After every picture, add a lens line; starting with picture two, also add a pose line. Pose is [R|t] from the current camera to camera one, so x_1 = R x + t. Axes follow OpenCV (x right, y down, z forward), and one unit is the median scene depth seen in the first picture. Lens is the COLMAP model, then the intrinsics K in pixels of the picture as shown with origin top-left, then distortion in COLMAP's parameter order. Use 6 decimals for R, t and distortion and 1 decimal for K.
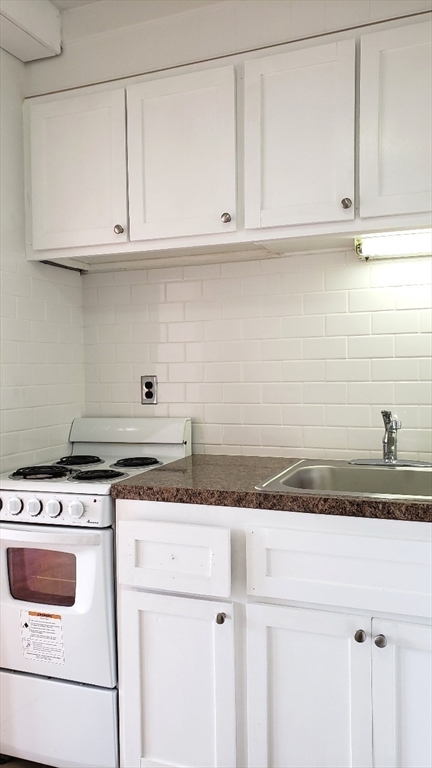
lens RADIAL K [[591.5, 0, 224.4], [0, 591.5, 386.2], [0, 0, 1]] dist [0.041790, -0.030210]
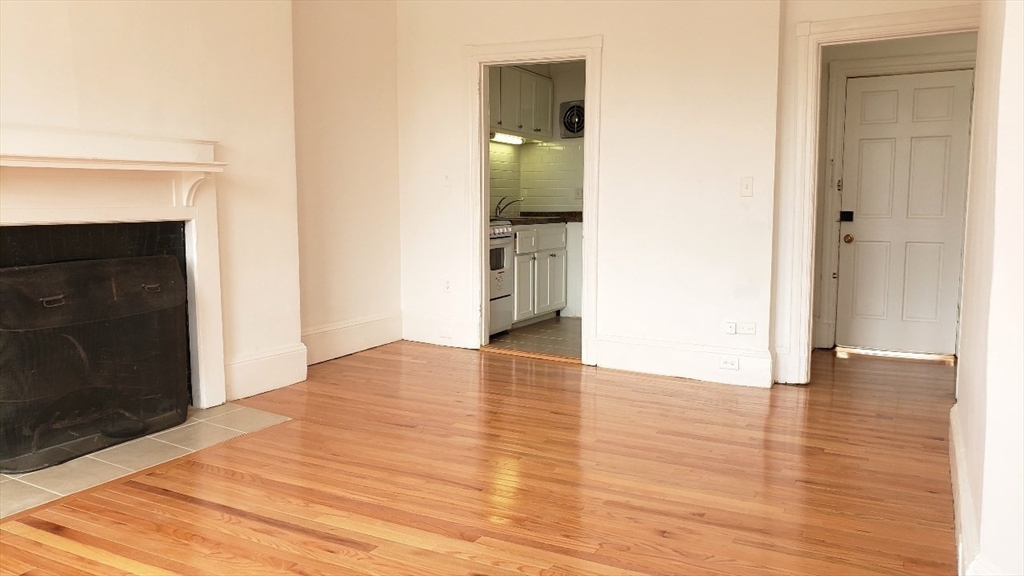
lens RADIAL K [[788.7, 0, 508.5], [0, 788.7, 290.4], [0, 0, 1]] dist [0.041790, -0.030210]
pose [[0.132626, -0.094229, 0.986677, -3.546653], [0.030973, 0.995379, 0.090897, 0.144233], [-0.990682, 0.018505, 0.134932, 0.487847]]
